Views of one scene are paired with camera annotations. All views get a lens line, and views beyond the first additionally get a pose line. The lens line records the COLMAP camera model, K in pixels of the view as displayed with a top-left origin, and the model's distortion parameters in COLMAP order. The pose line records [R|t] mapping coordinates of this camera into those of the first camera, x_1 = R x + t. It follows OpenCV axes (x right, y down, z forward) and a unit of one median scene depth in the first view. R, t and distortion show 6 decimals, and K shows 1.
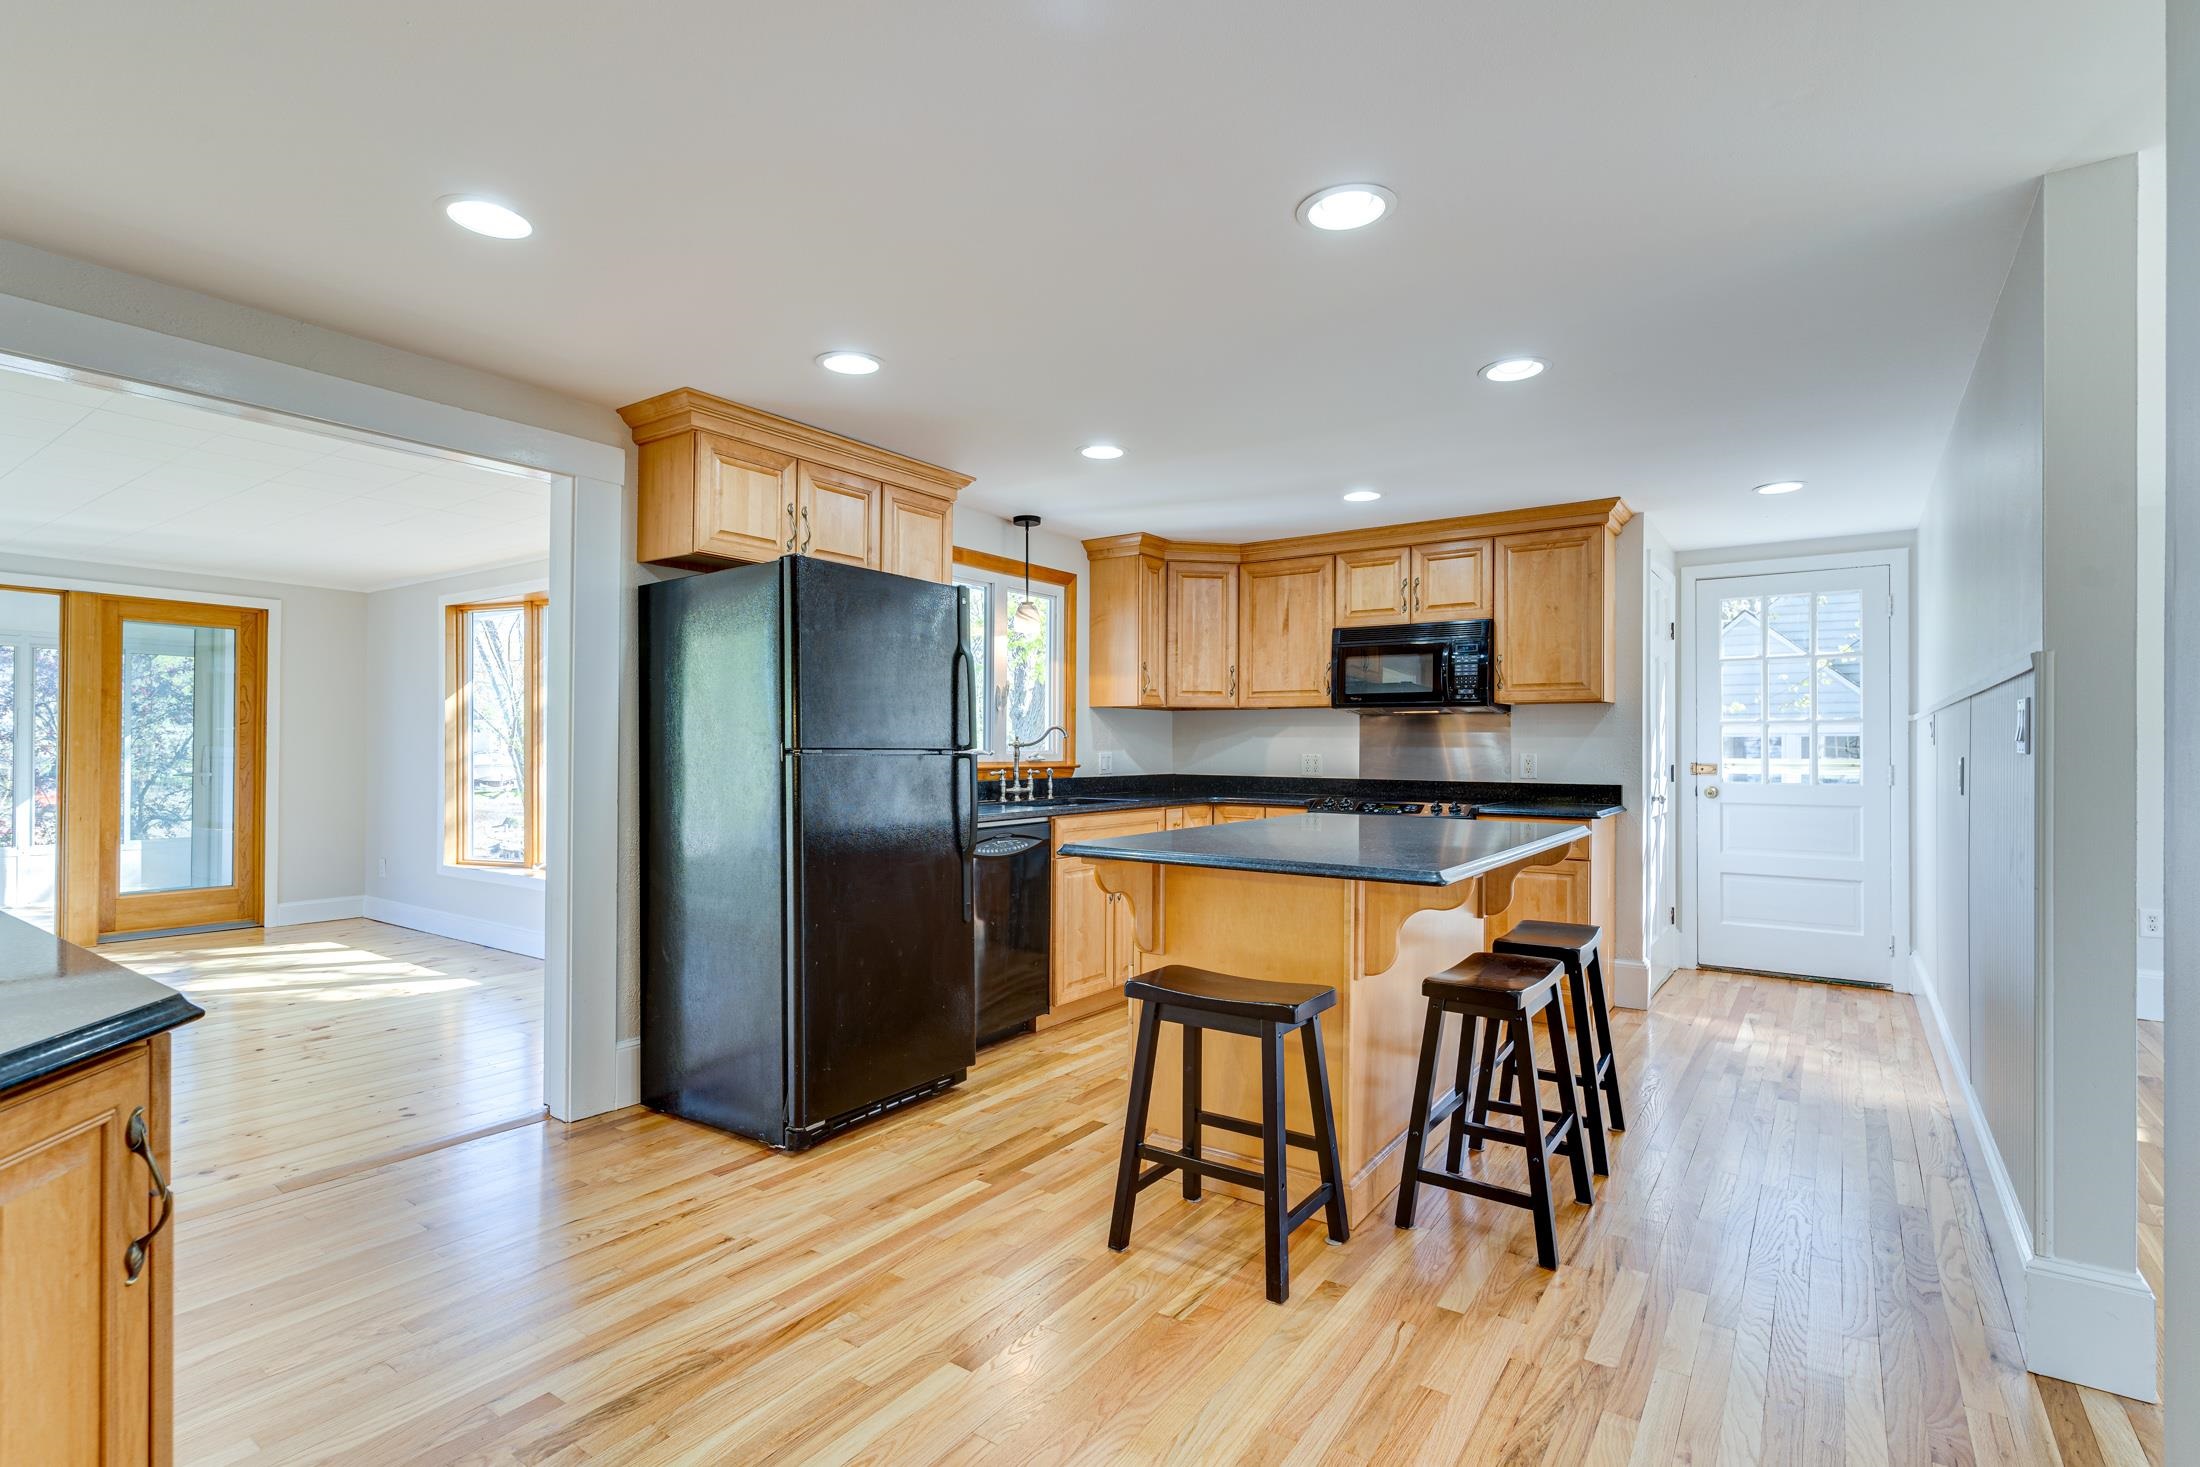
lens RADIAL K [[1048.2, 0, 1103.9], [0, 1048.2, 731.3], [0, 0, 1]] dist [0.003213, -0.000459]
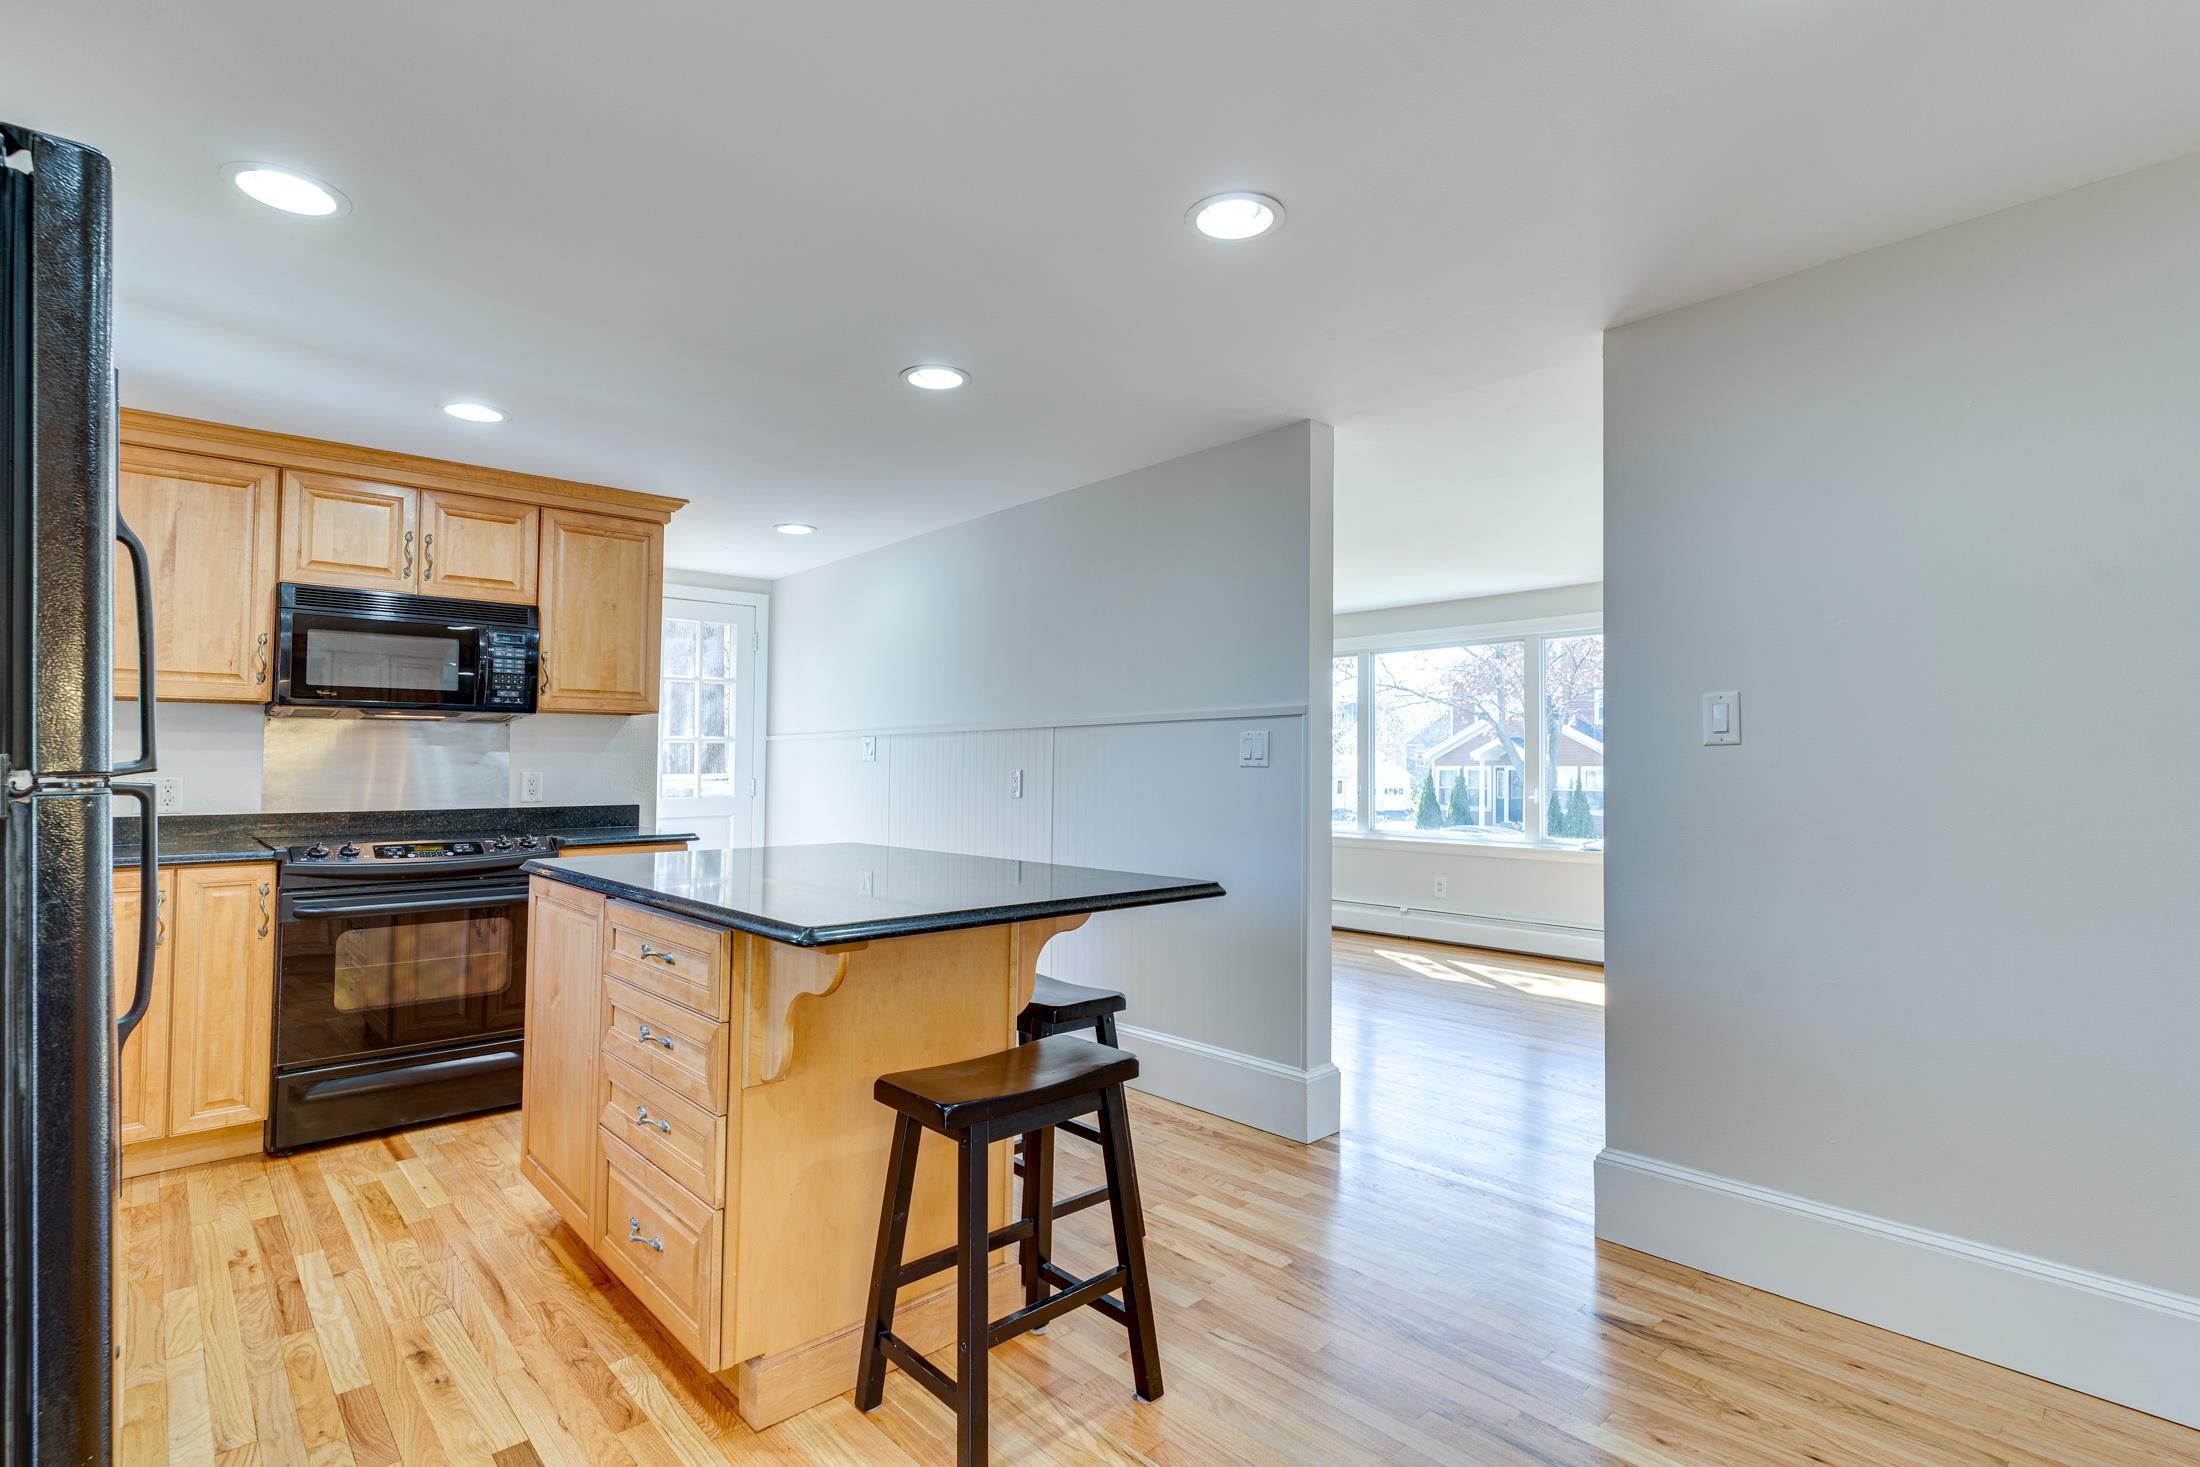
lens RADIAL K [[1048.2, 0, 1096.8], [0, 1048.2, 745.4], [0, 0, 1]] dist [0.003213, -0.000459]
pose [[0.224131, 0.013279, 0.974468, -0.318189], [-0.011883, 0.999870, -0.010892, 0.004198], [-0.974487, -0.009139, 0.224260, 0.385105]]
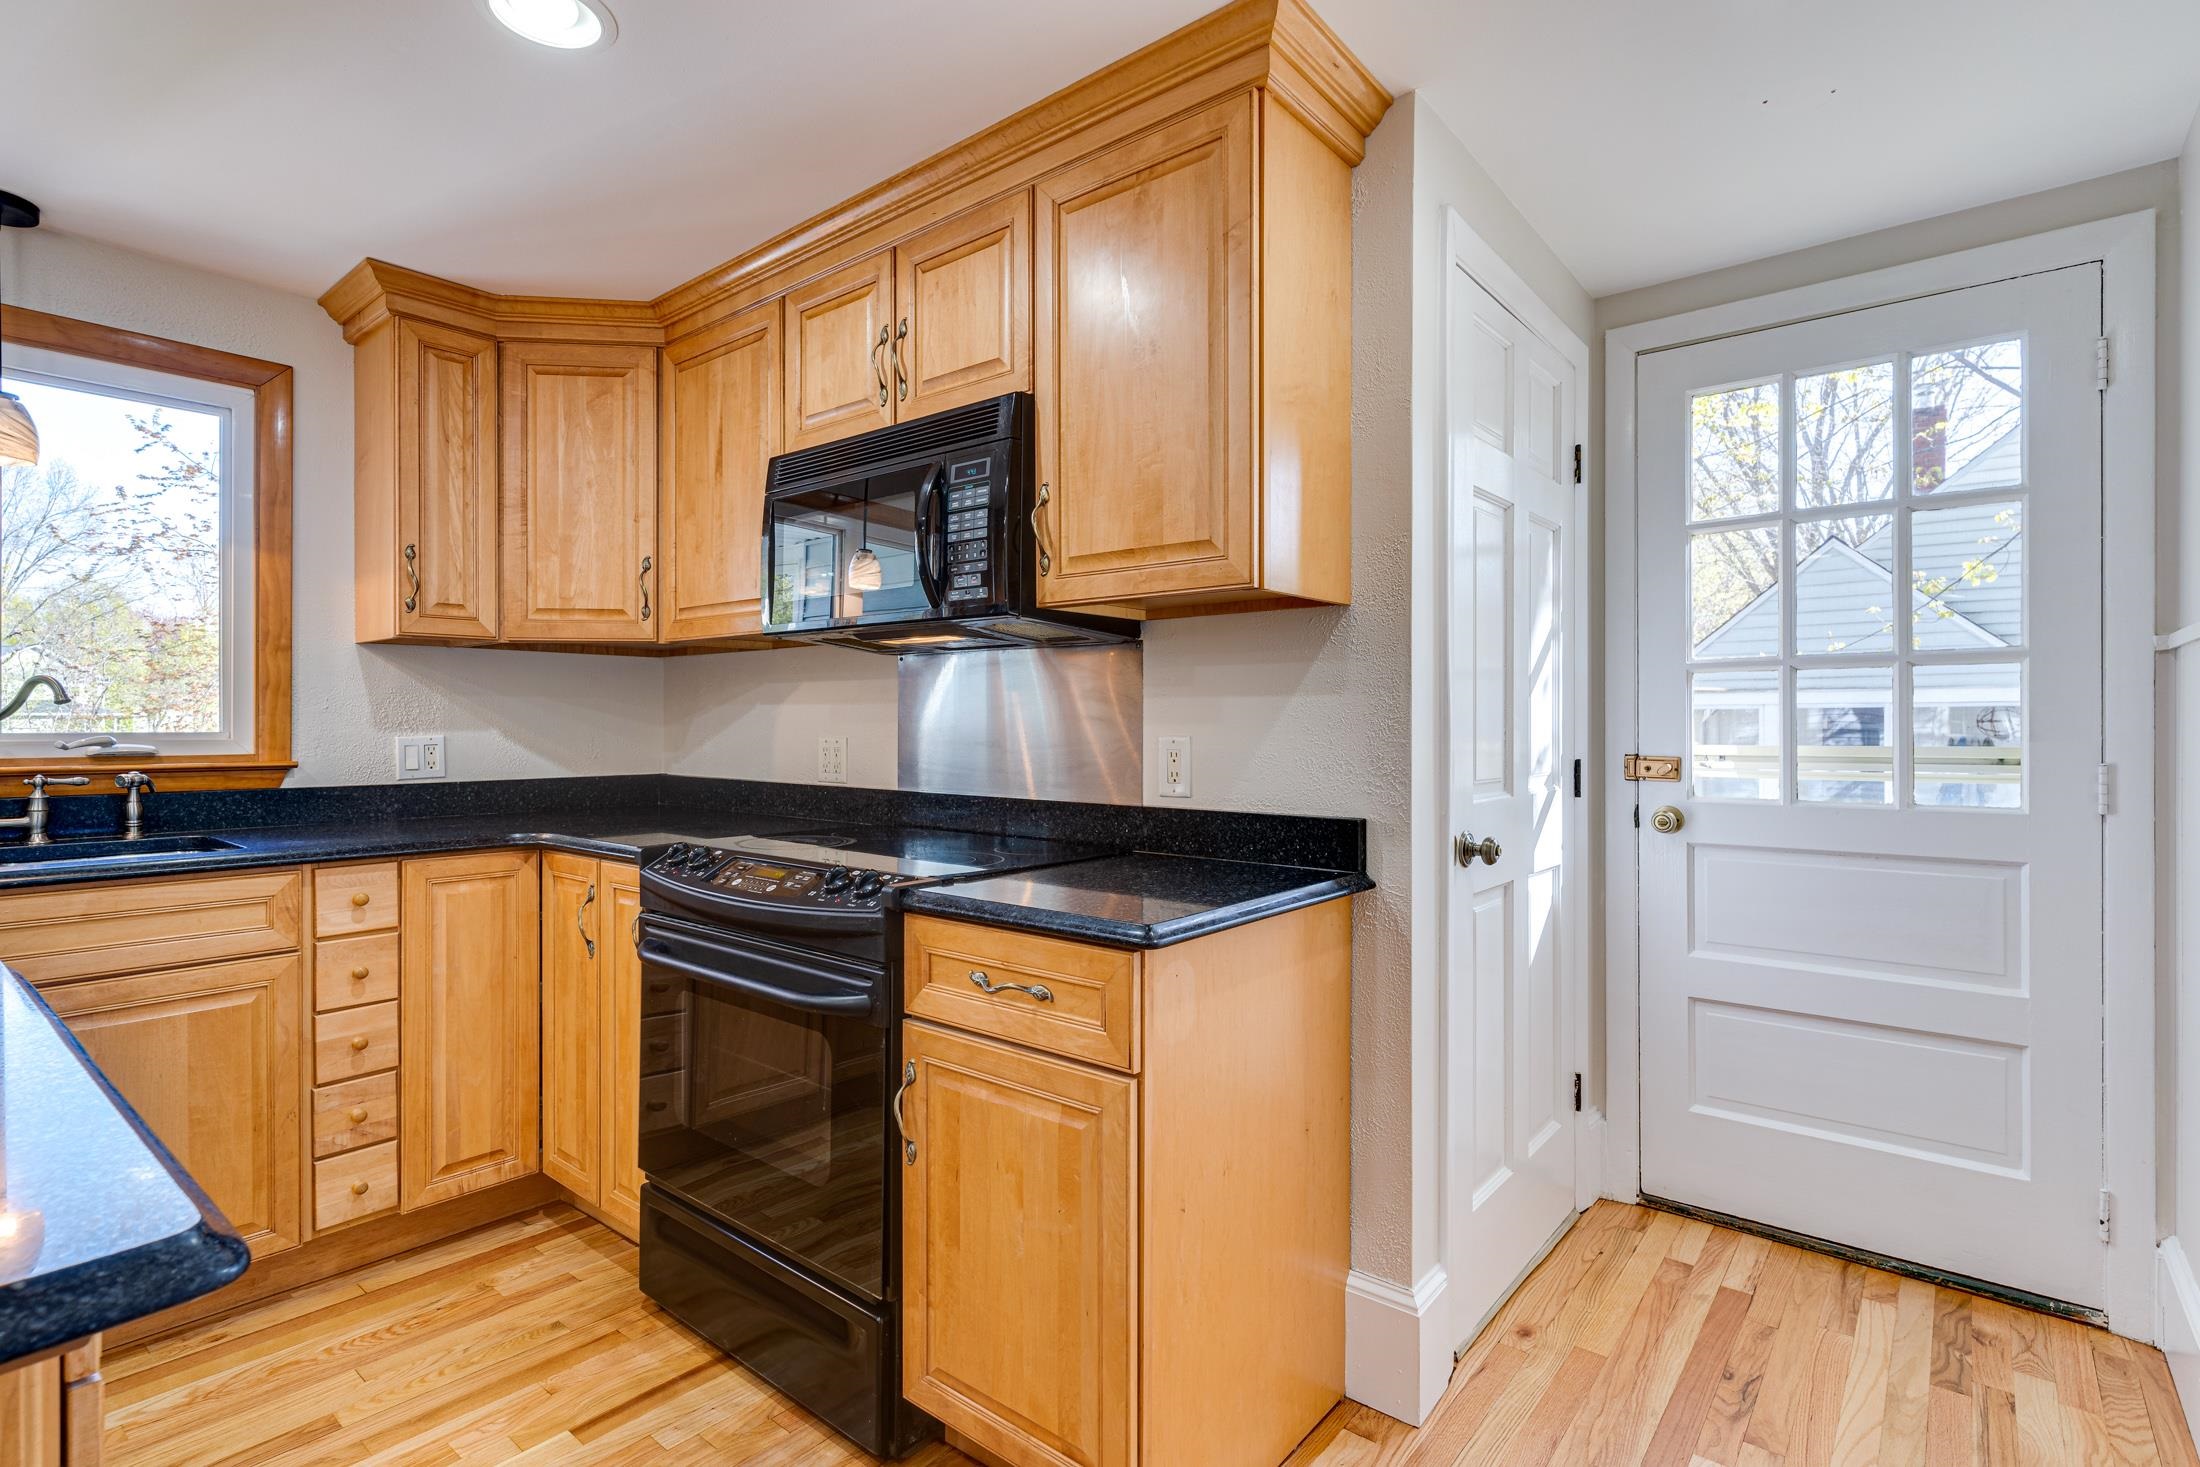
lens RADIAL K [[1048.2, 0, 1105.9], [0, 1048.2, 719.6], [0, 0, 1]] dist [0.003213, -0.000459]
pose [[0.997269, -0.004296, -0.073727, 0.417982], [0.004999, 0.999944, 0.009349, 0.010703], [0.073683, -0.009692, 0.997235, 0.598890]]
